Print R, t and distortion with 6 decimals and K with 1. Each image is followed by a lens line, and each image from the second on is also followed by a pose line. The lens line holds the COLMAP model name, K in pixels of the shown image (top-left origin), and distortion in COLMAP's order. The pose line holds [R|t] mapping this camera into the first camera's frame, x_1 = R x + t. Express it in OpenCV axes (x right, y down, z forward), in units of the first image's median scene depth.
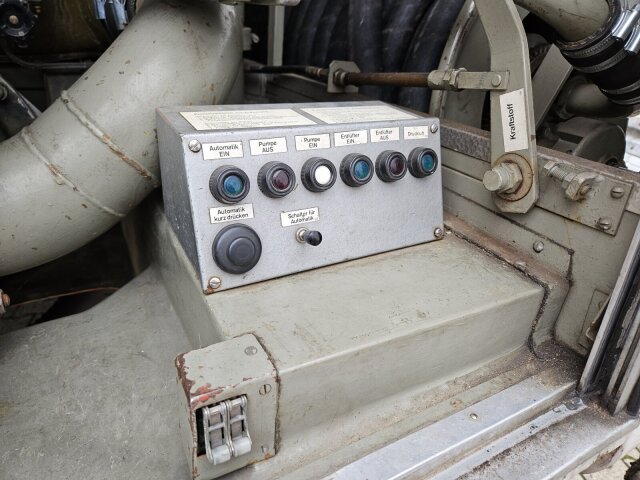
lens RADIAL K [[462.9, 0, 319.4], [0, 462.9, 237.6], [0, 0, 1]] dist [0.033646, 0.000415]
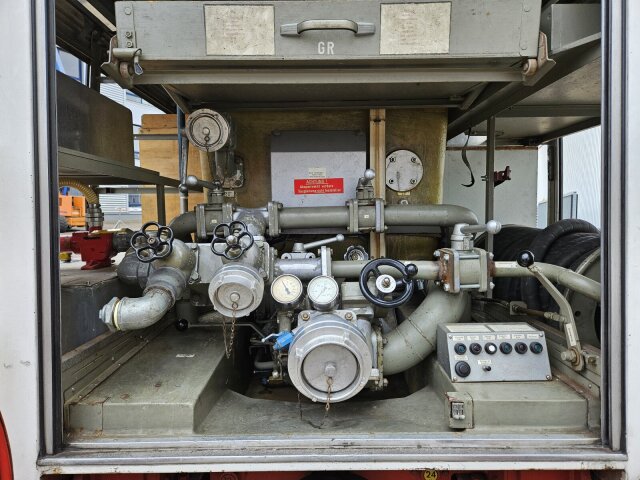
lens RADIAL K [[424.7, 0, 318.9], [0, 424.7, 237.3], [0, 0, 1]] dist [0.062404, -0.050506]
pose [[0.867369, -0.060098, -0.494023, 0.453991], [-0.143715, 0.920141, -0.364261, 0.382824], [0.476462, 0.386947, 0.789465, -2.045997]]
